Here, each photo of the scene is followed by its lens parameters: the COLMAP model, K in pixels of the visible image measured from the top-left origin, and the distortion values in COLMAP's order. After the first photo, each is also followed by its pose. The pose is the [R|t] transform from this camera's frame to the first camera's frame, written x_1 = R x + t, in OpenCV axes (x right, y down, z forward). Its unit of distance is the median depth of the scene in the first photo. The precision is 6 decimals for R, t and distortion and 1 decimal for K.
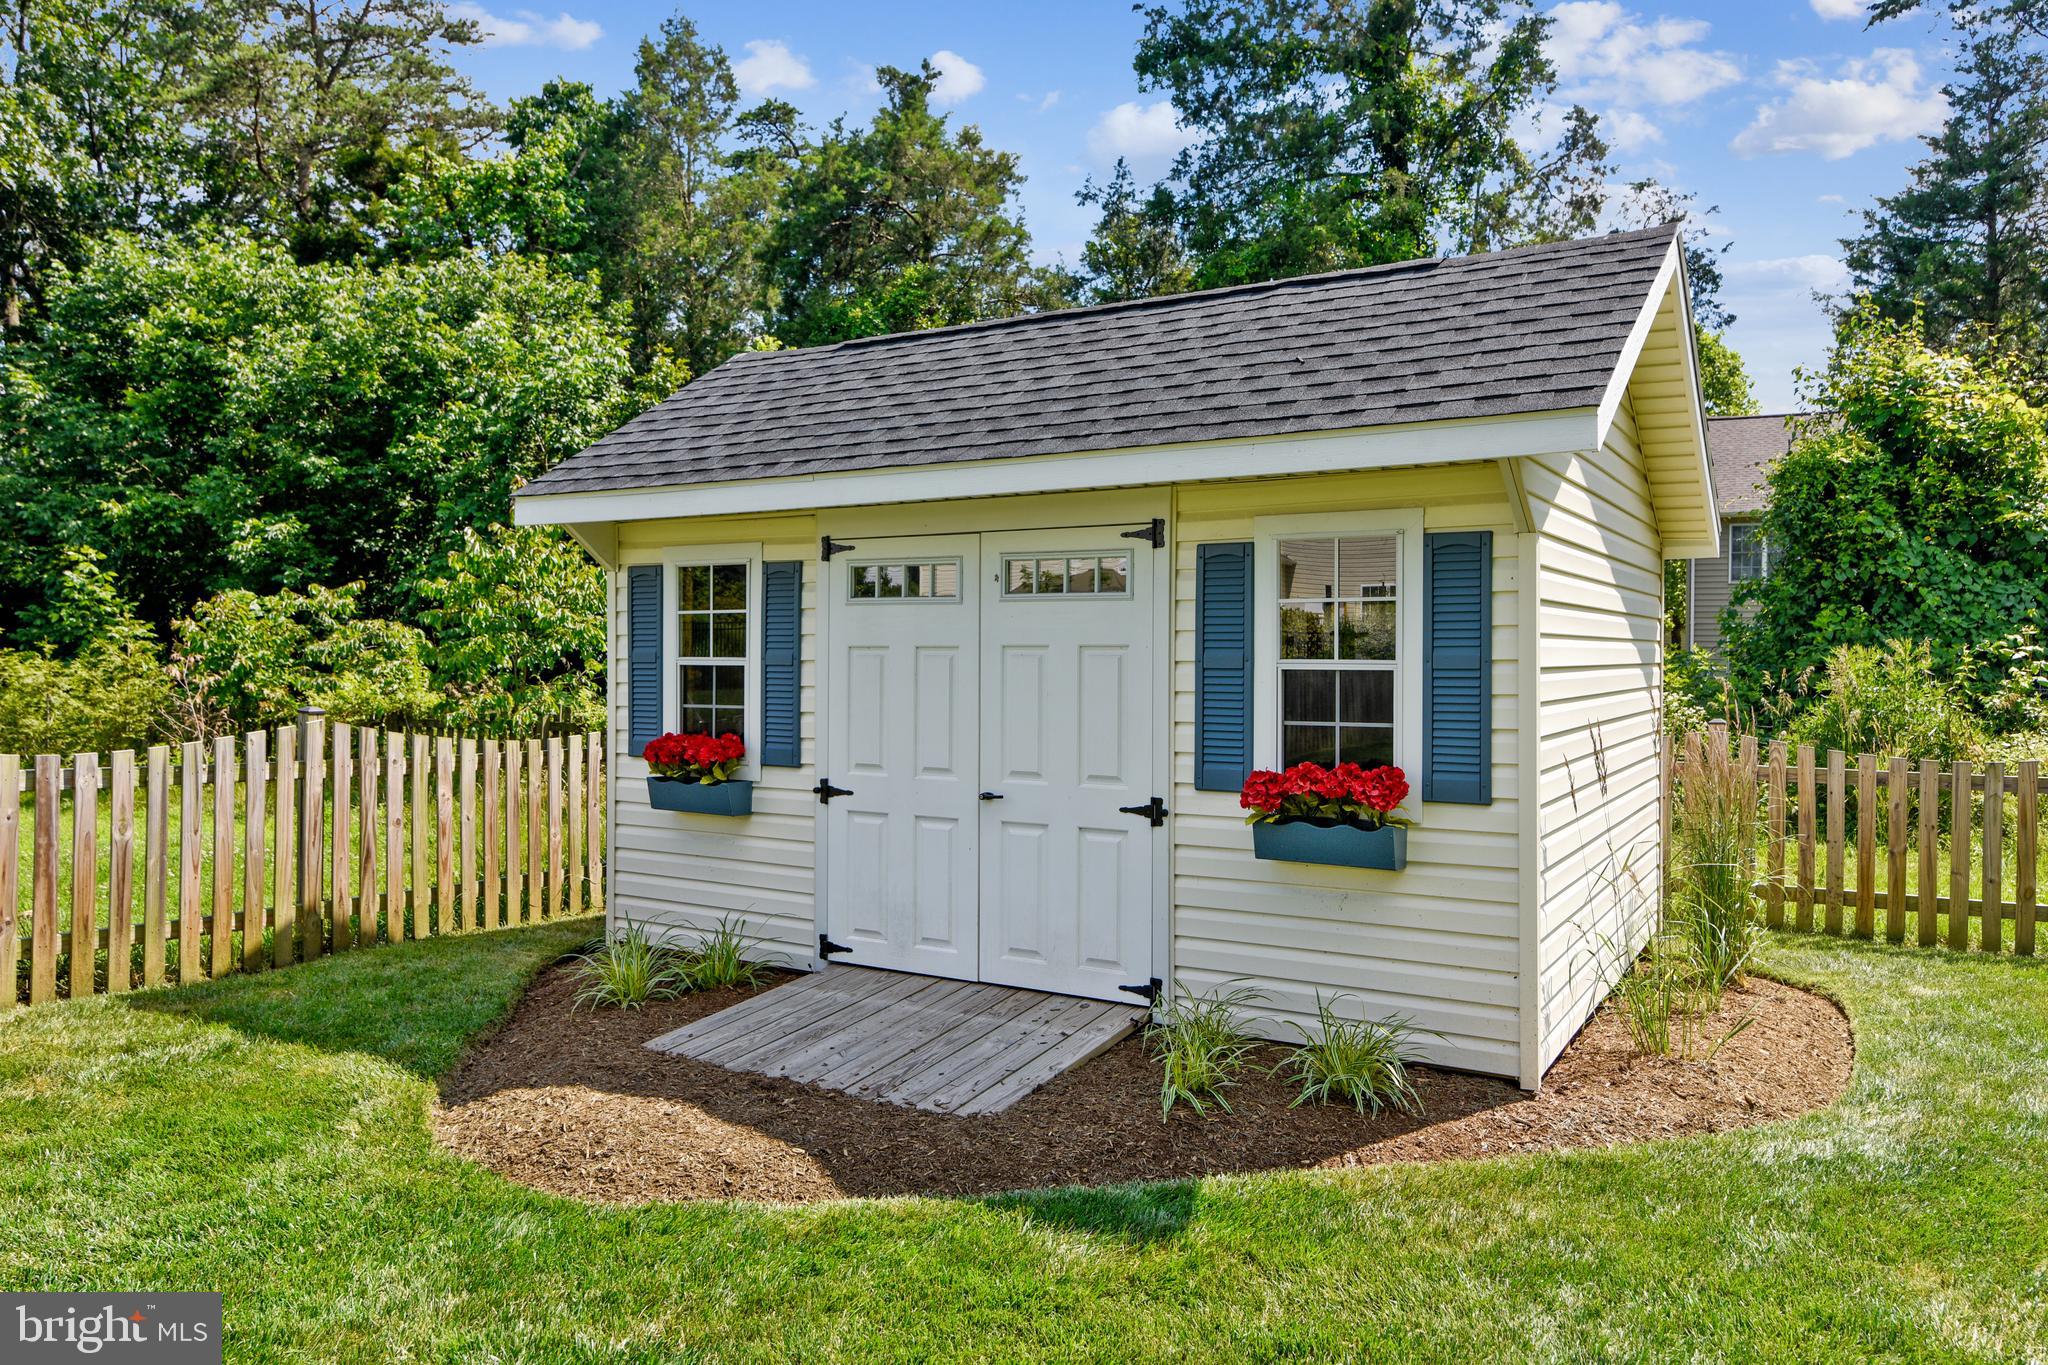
lens RADIAL K [[1416.1, 0, 1024.0], [0, 1416.1, 682.5], [0, 0, 1]] dist [-0.001681, -0.000787]
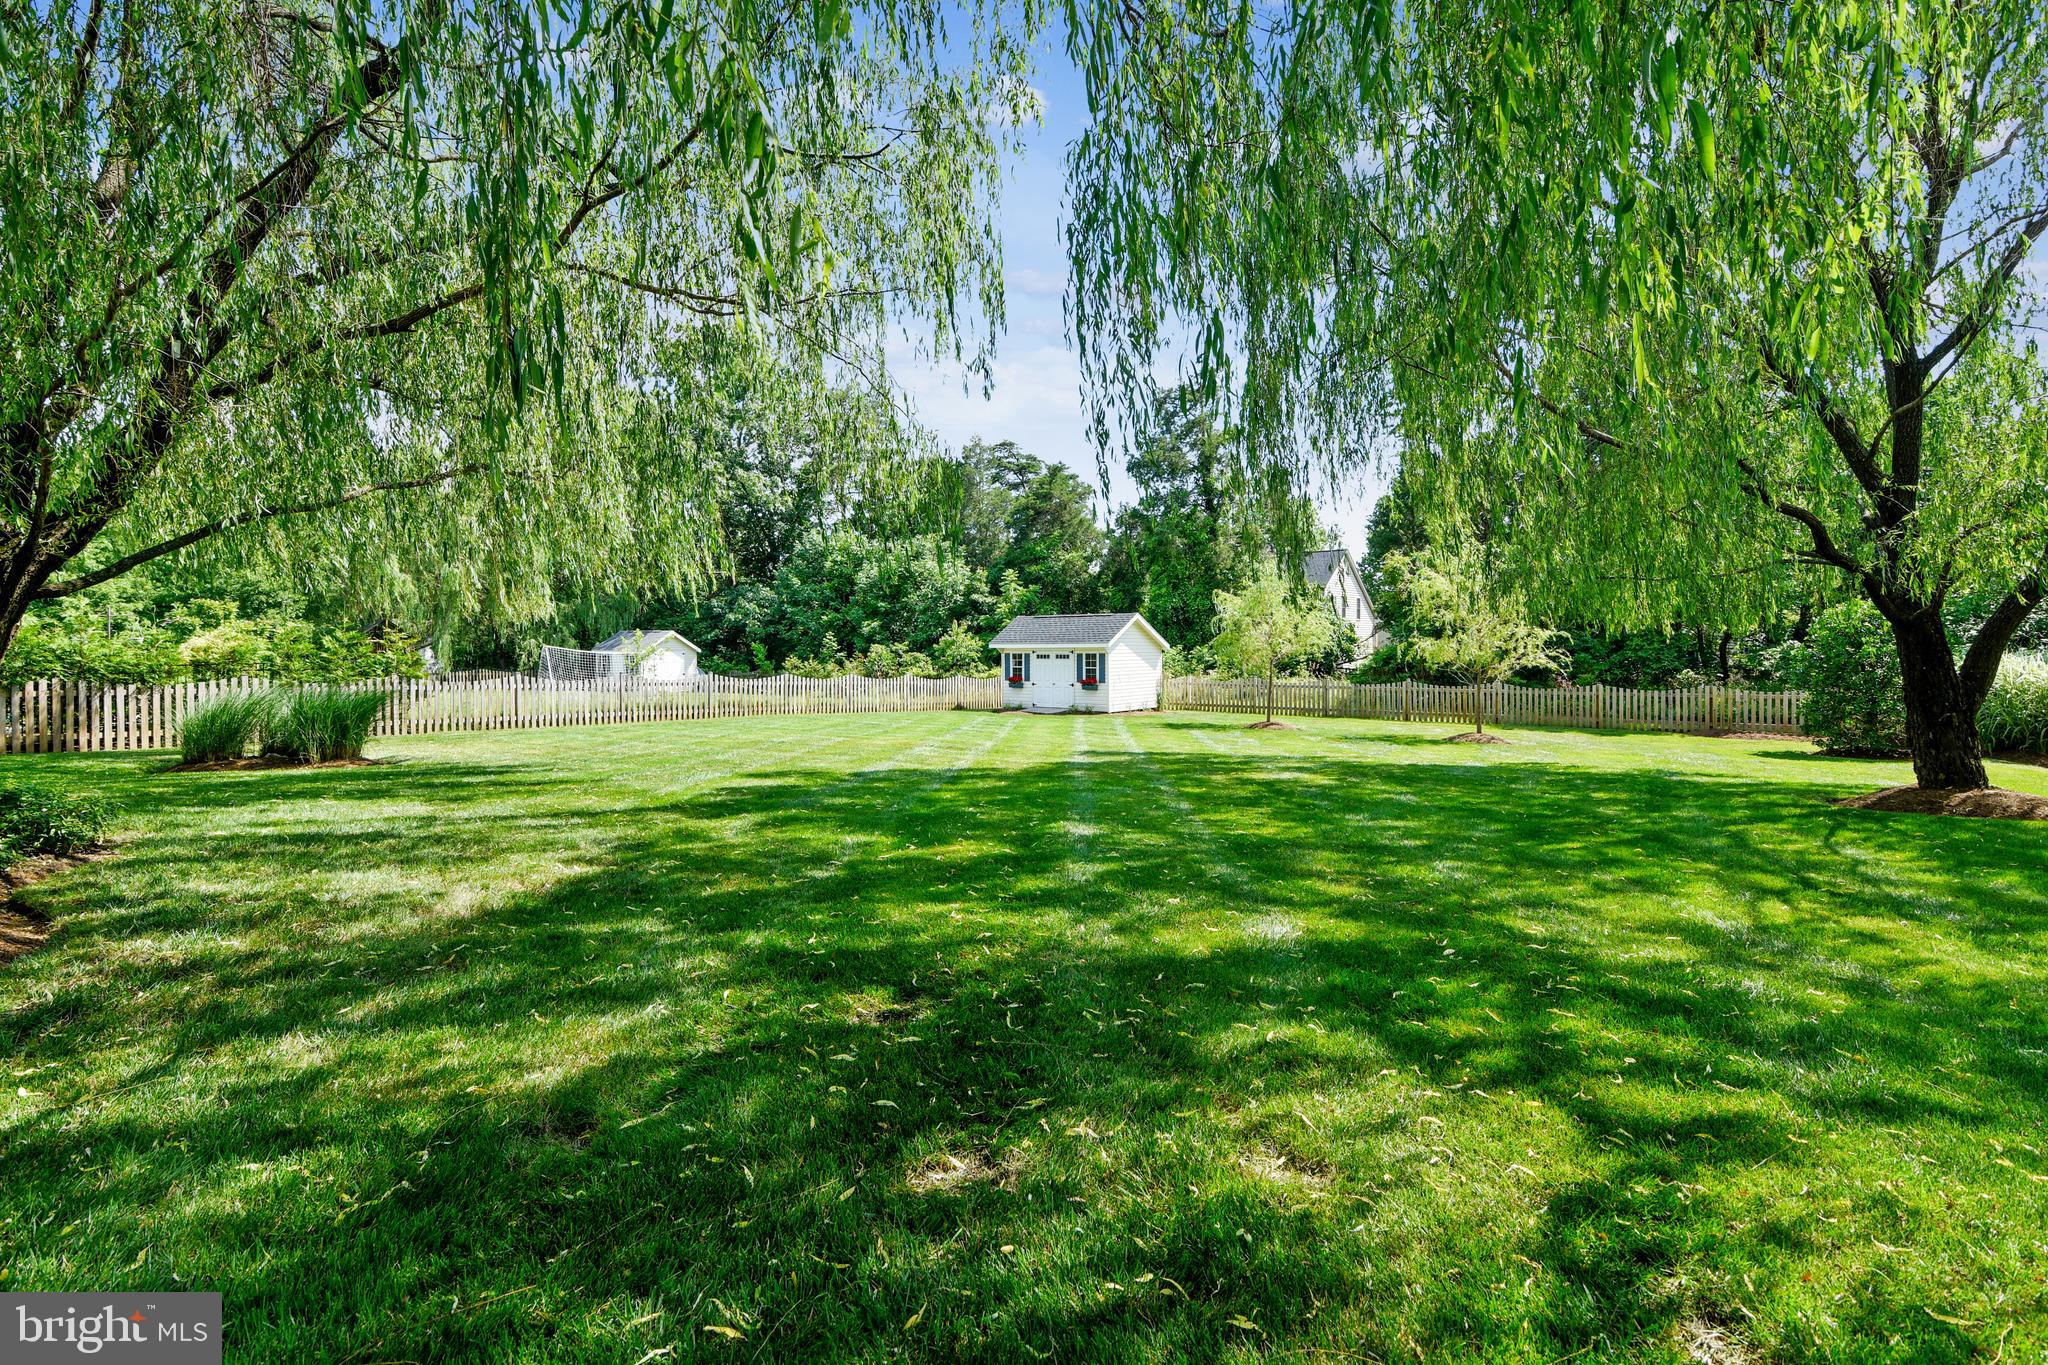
lens RADIAL K [[946.3, 0, 1024.0], [0, 946.3, 682.5], [0, 0, 1]] dist [0.000011, -0.000003]
pose [[0.990513, -0.004711, -0.137336, 0.210073], [0.007853, 0.999720, 0.022341, -0.018679], [0.137192, -0.023208, 0.990273, -1.667496]]
